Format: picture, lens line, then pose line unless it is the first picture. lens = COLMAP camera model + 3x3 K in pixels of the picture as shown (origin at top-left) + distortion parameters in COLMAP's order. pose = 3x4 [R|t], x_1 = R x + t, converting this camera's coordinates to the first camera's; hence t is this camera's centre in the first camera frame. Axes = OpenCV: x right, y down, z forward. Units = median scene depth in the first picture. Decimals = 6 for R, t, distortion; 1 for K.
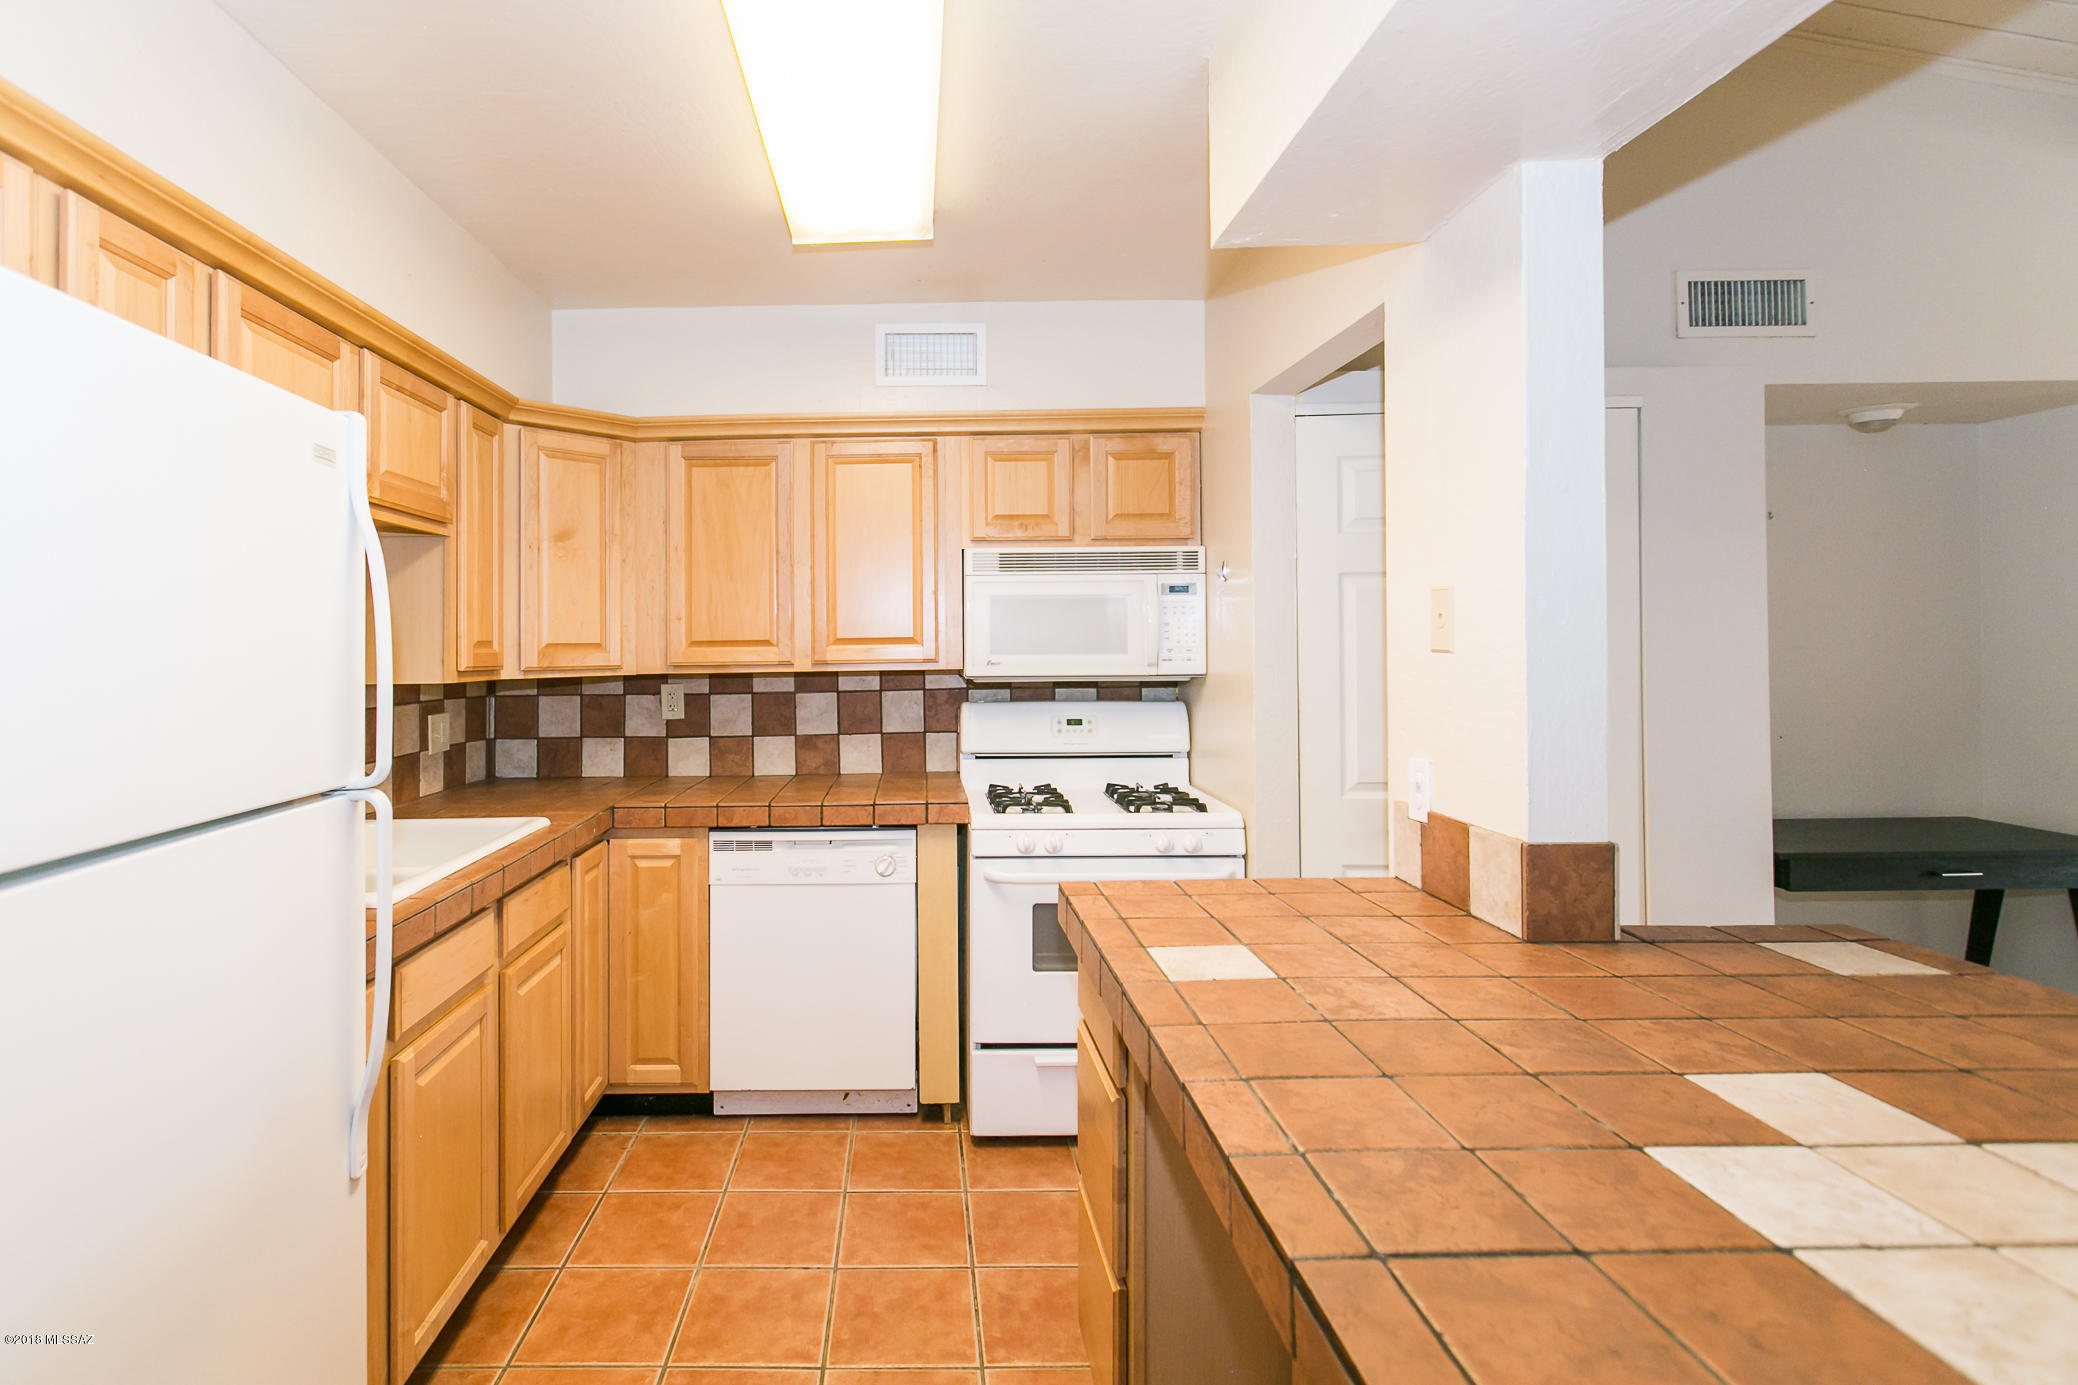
lens RADIAL K [[1065.6, 0, 984.3], [0, 1065.6, 625.7], [0, 0, 1]] dist [0.006198, -0.000655]
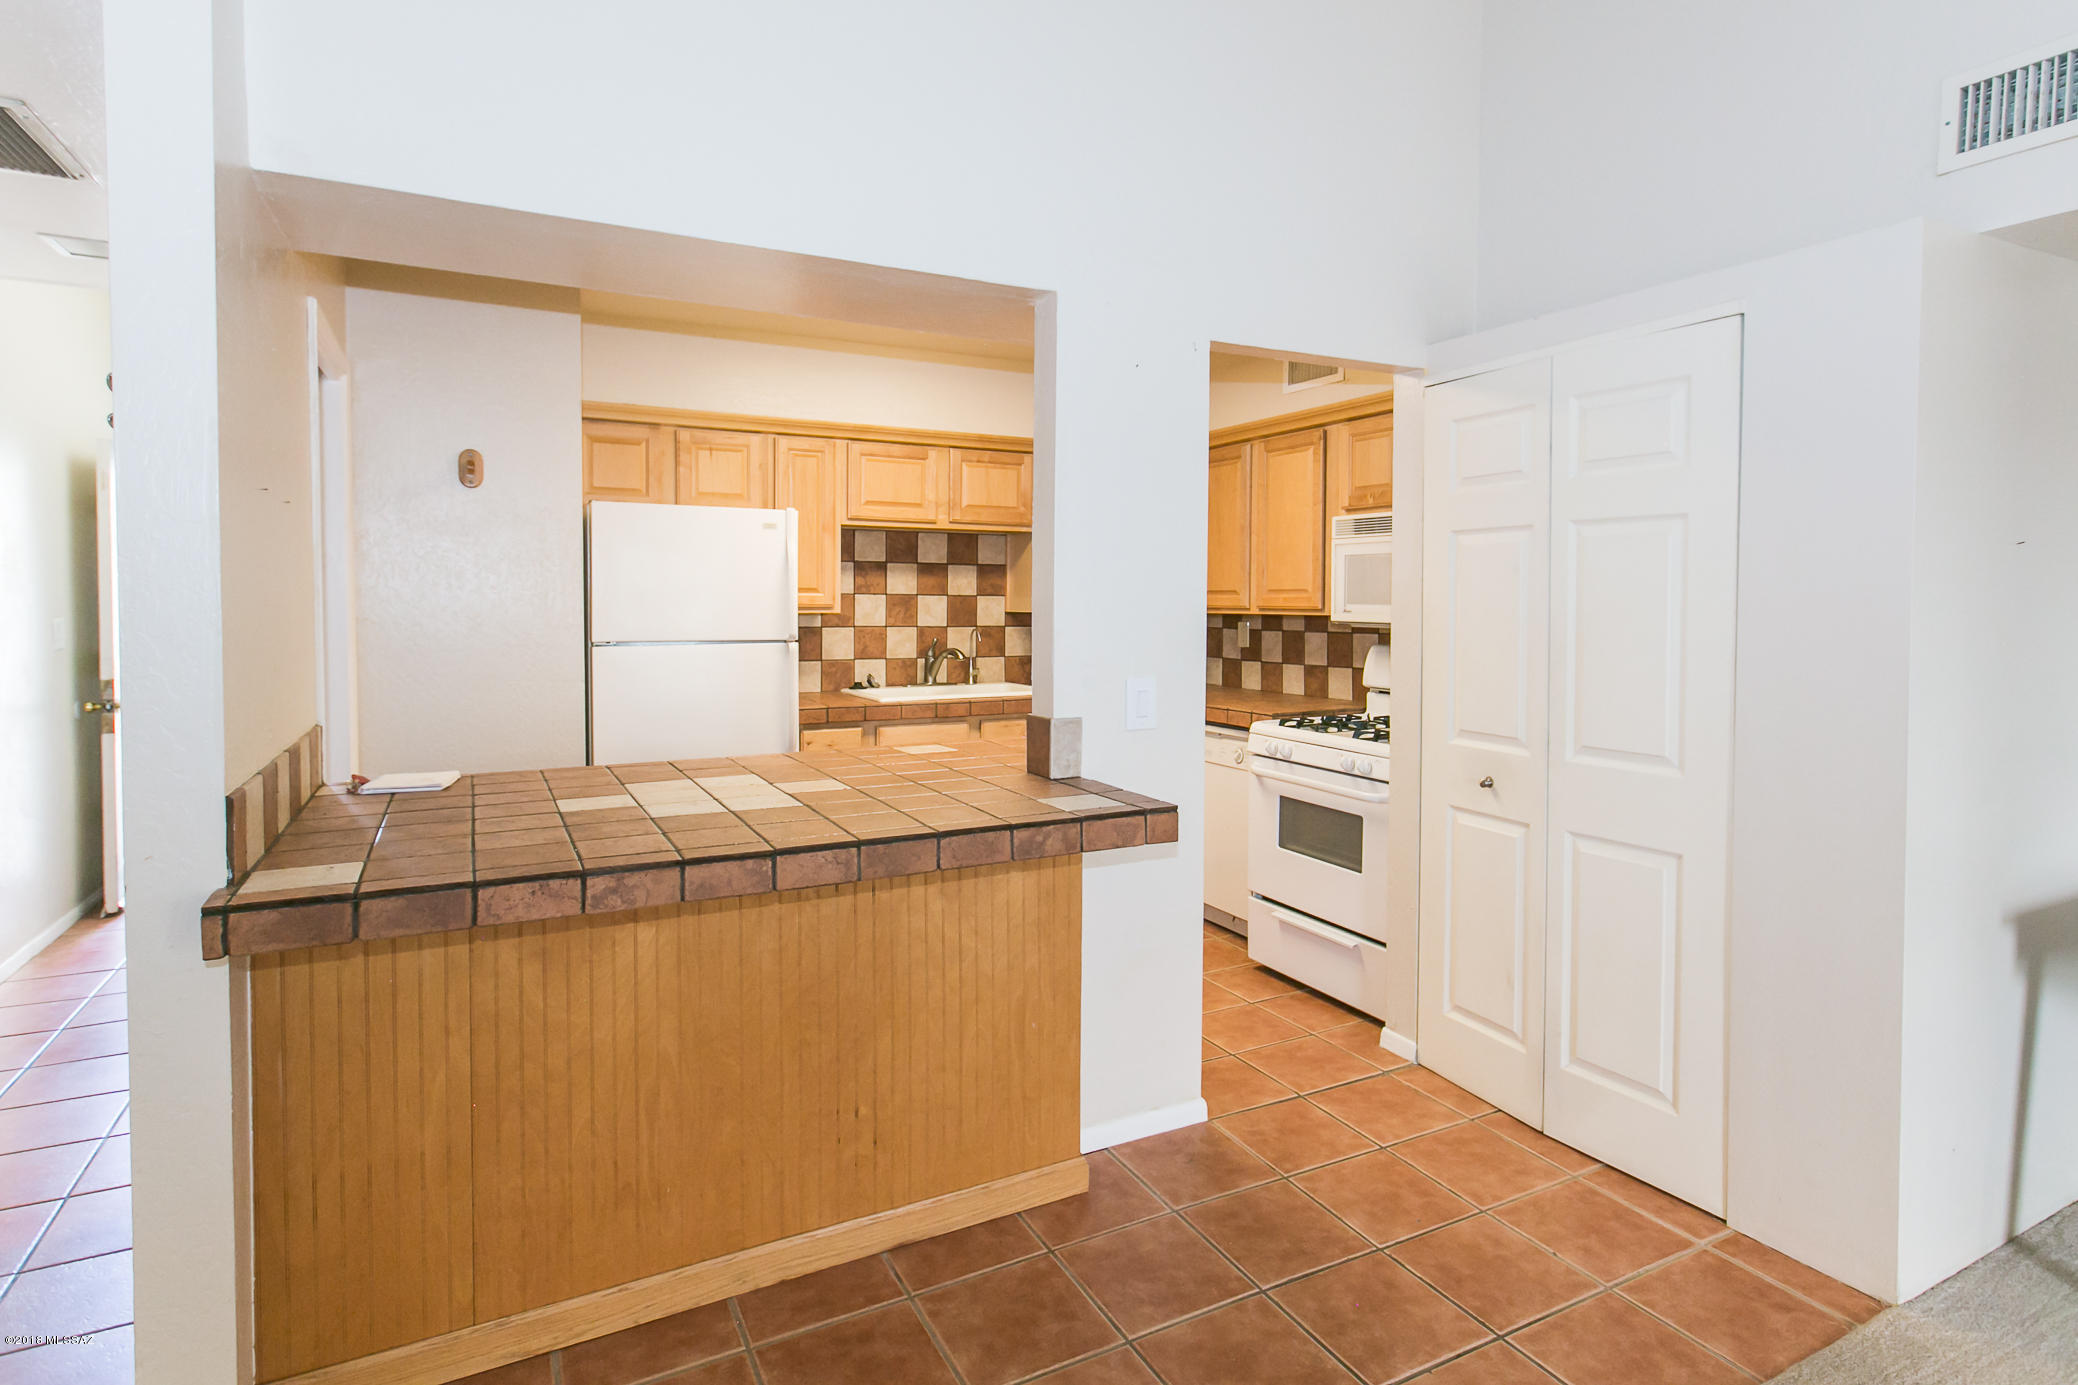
lens RADIAL K [[1065.6, 0, 1045.3], [0, 1065.6, 627.5], [0, 0, 1]] dist [0.006198, -0.000655]
pose [[0.476414, 0.038705, -0.878369, 1.035840], [0.008682, 0.998775, 0.048719, -0.010087], [0.879178, -0.030836, 0.475495, 0.139343]]
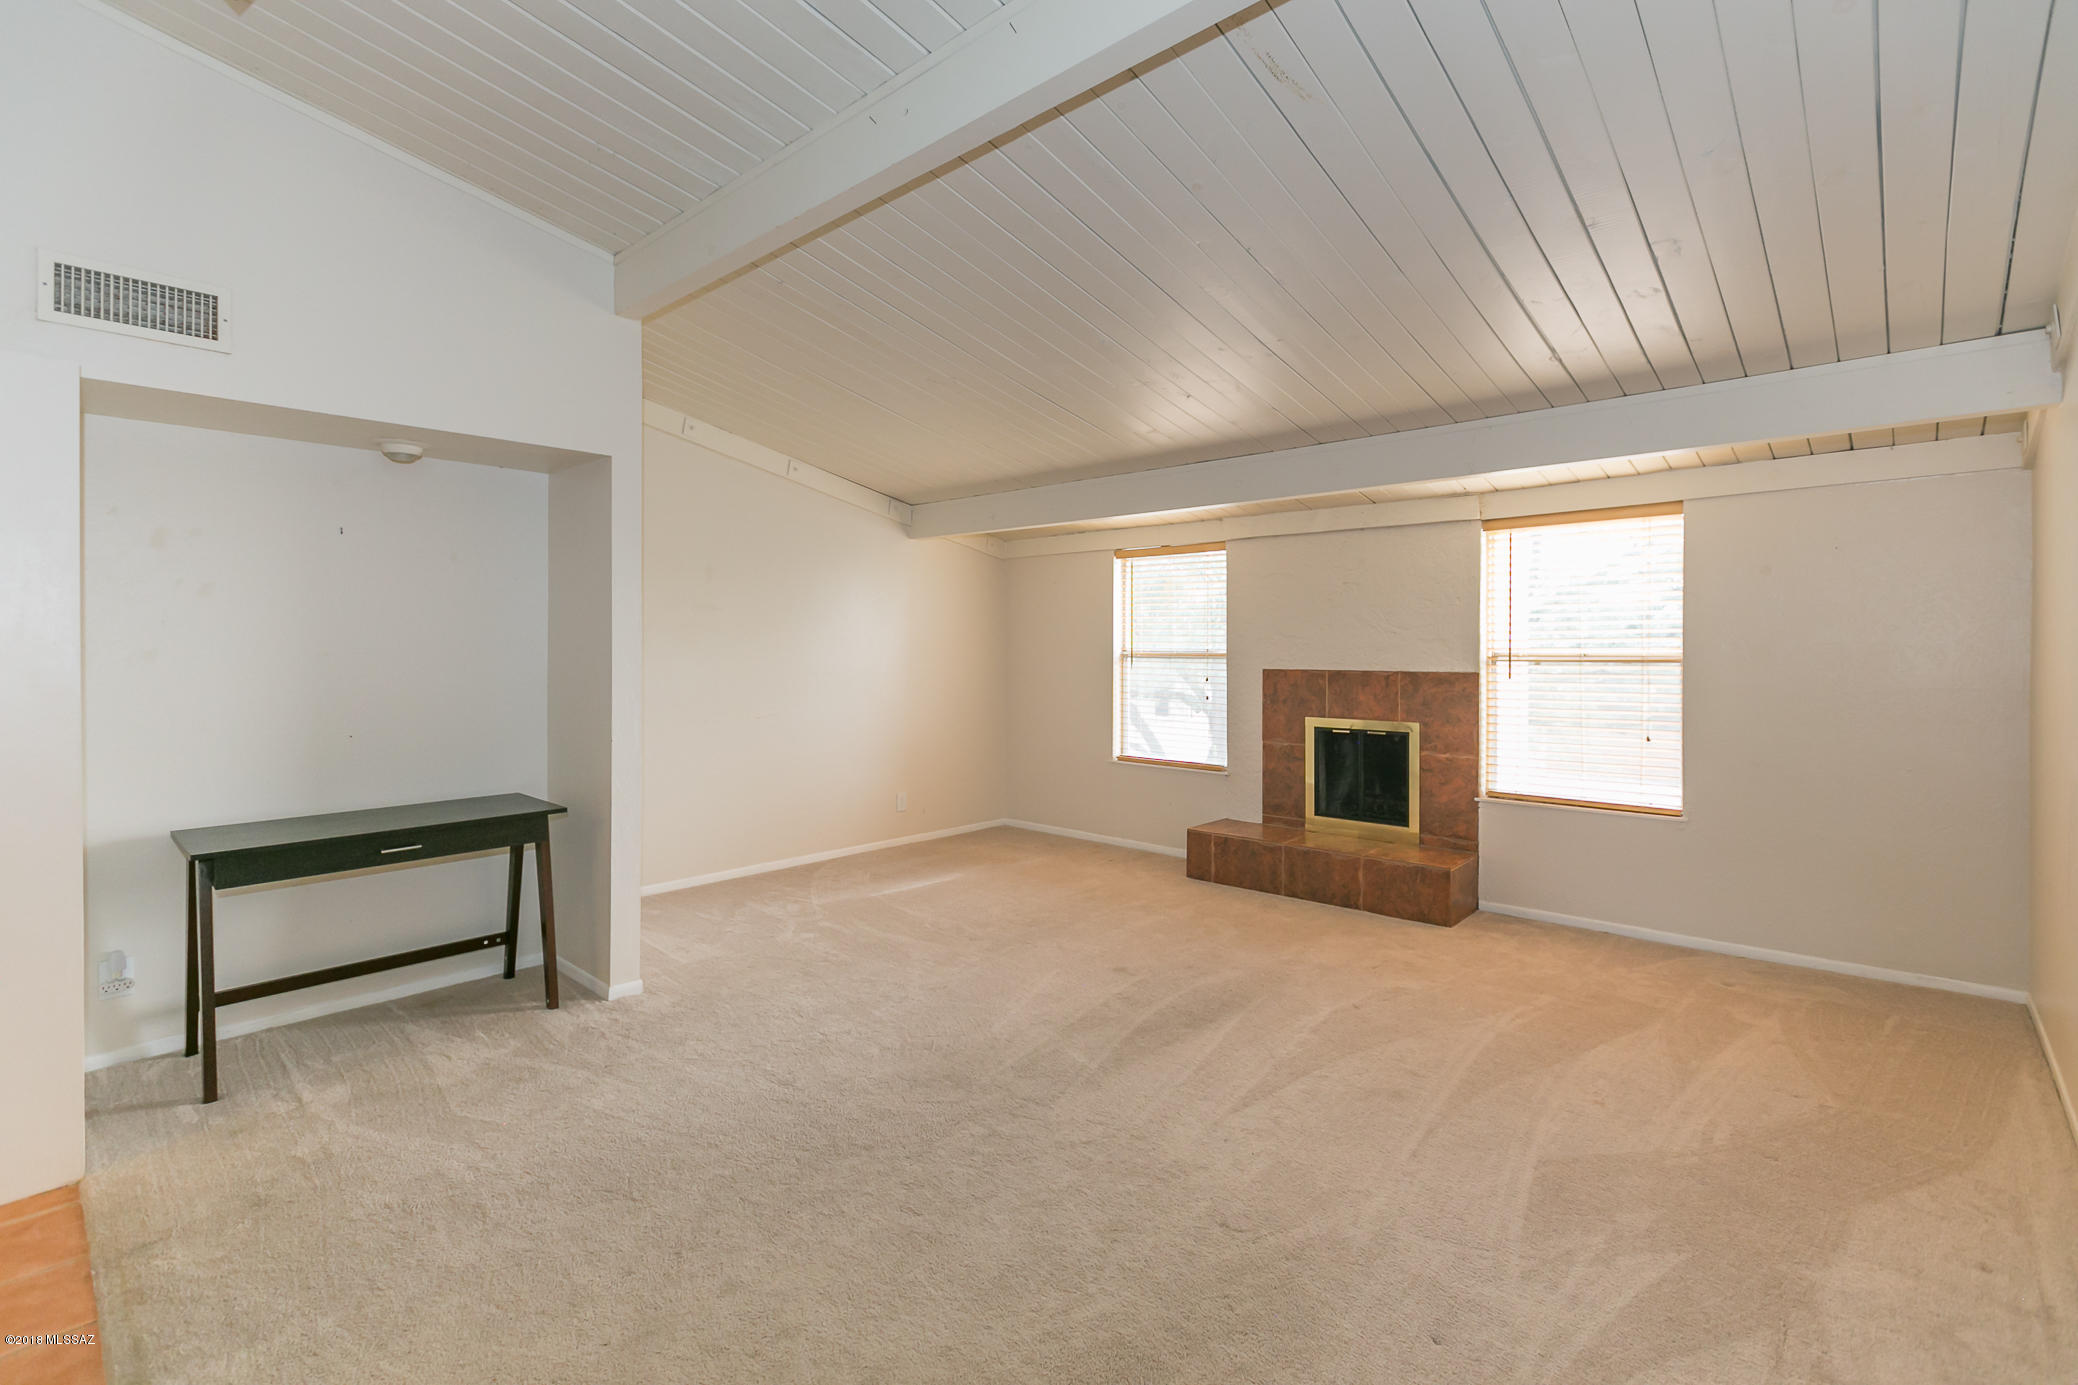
lens RADIAL K [[994.0, 0, 1030.0], [0, 994.0, 648.1], [0, 0, 1]] dist [0.006316, -0.001677]
pose [[0.649993, 0.009945, 0.759875, 0.572254], [-0.015052, 0.999887, -0.000211, 0.003637], [-0.759791, -0.011301, 0.650069, -0.229847]]
